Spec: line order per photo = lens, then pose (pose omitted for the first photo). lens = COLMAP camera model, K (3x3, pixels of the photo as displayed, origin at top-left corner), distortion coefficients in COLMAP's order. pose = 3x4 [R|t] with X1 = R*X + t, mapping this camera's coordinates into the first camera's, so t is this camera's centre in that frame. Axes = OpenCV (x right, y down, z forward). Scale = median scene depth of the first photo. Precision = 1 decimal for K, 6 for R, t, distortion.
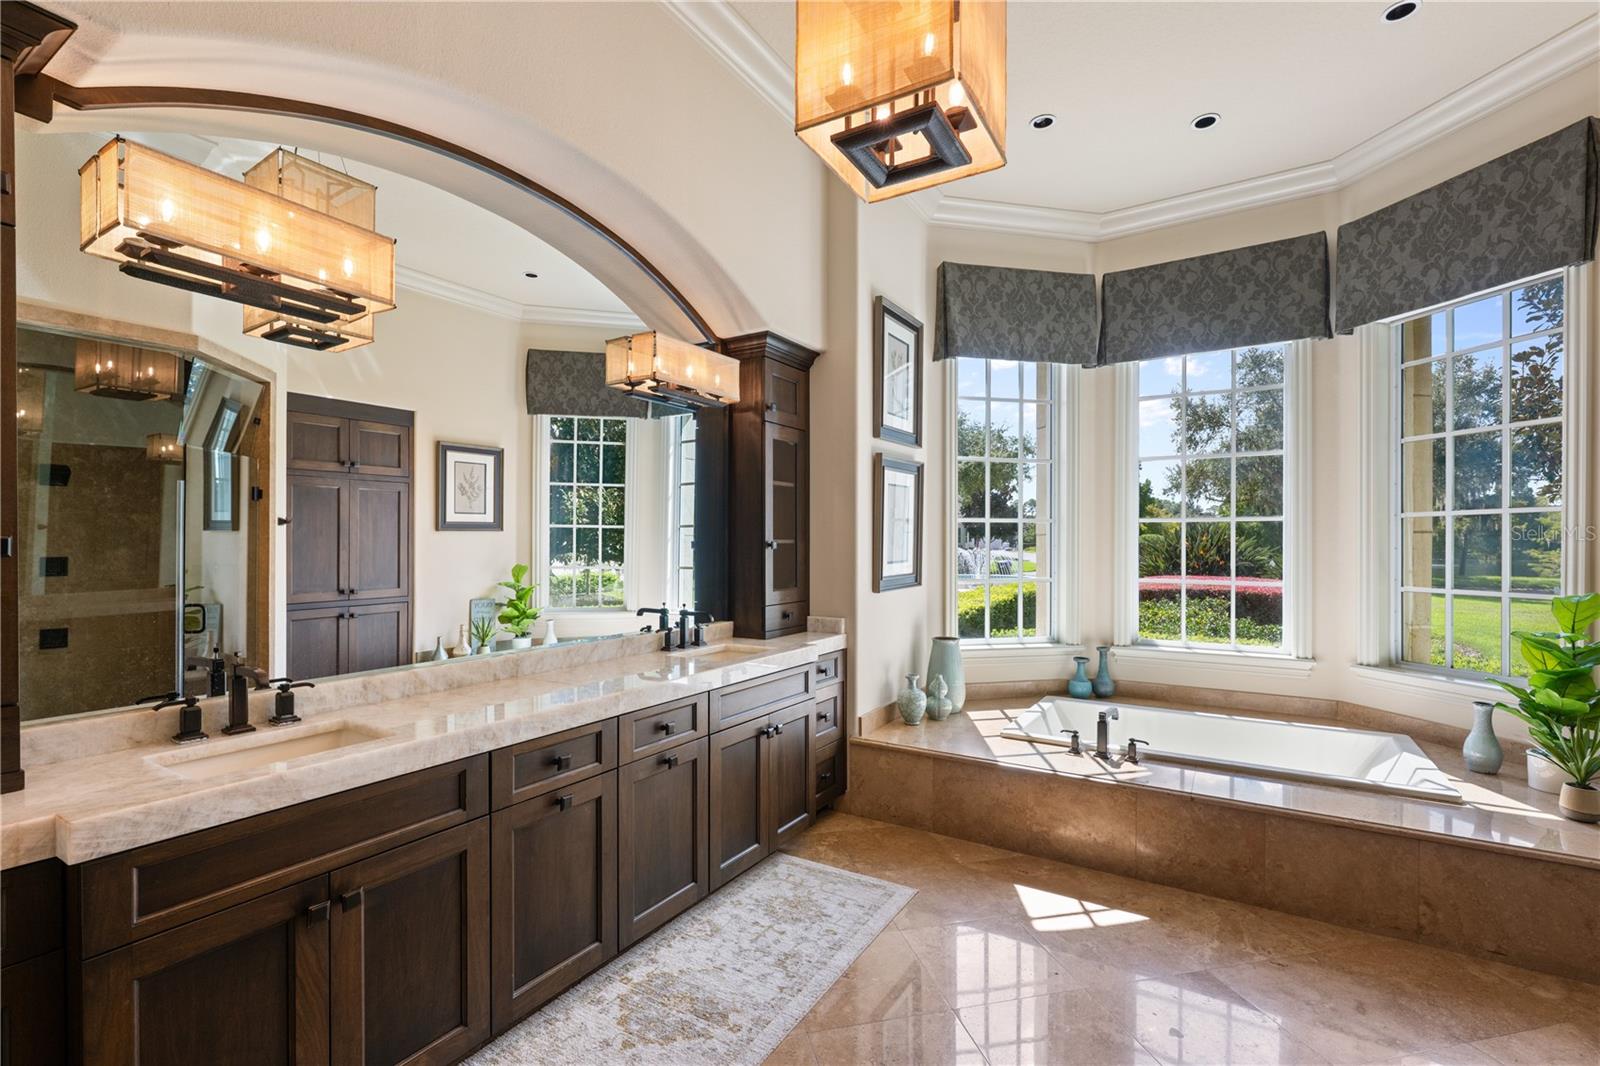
lens RADIAL K [[705.0, 0, 799.5], [0, 705.0, 550.8], [0, 0, 1]] dist [-0.003249, 0.000664]
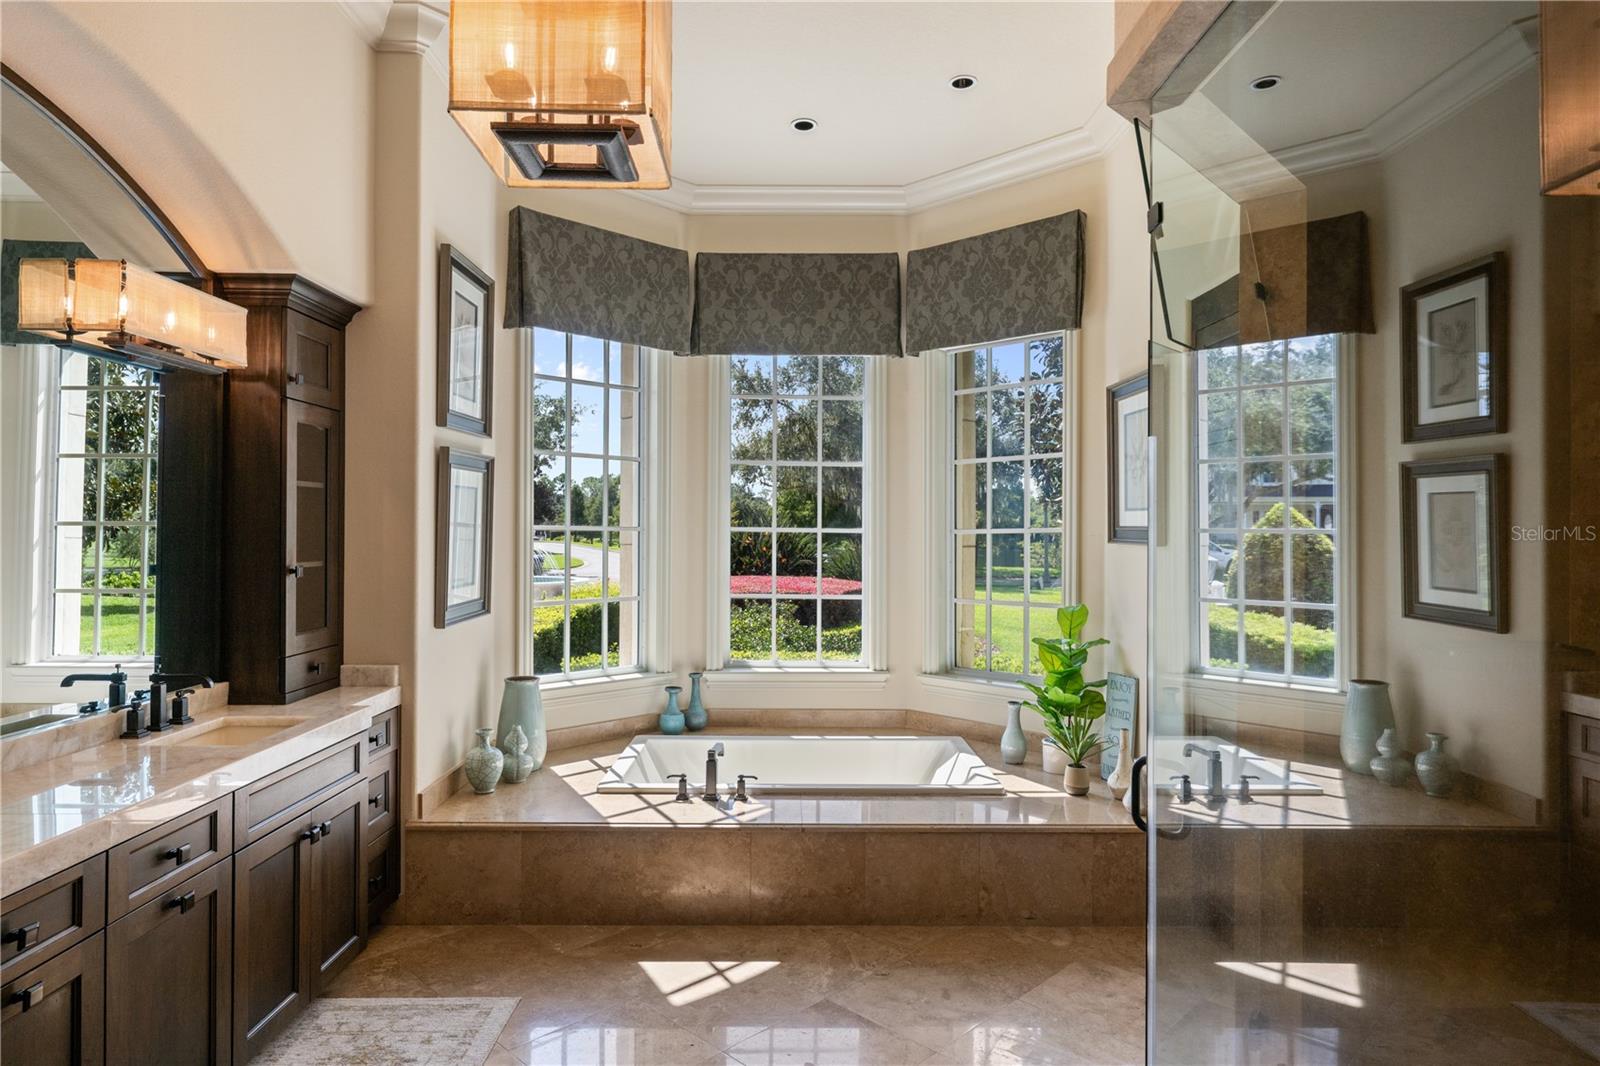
lens RADIAL K [[924.2, 0, 800.0], [0, 924.2, 533.0], [0, 0, 1]] dist [-0.002896, -0.000485]
pose [[0.841827, 0.005330, 0.539721, -0.114565], [-0.001509, 0.999971, -0.007522, -0.040804], [-0.539746, 0.005518, 0.841810, -0.065418]]
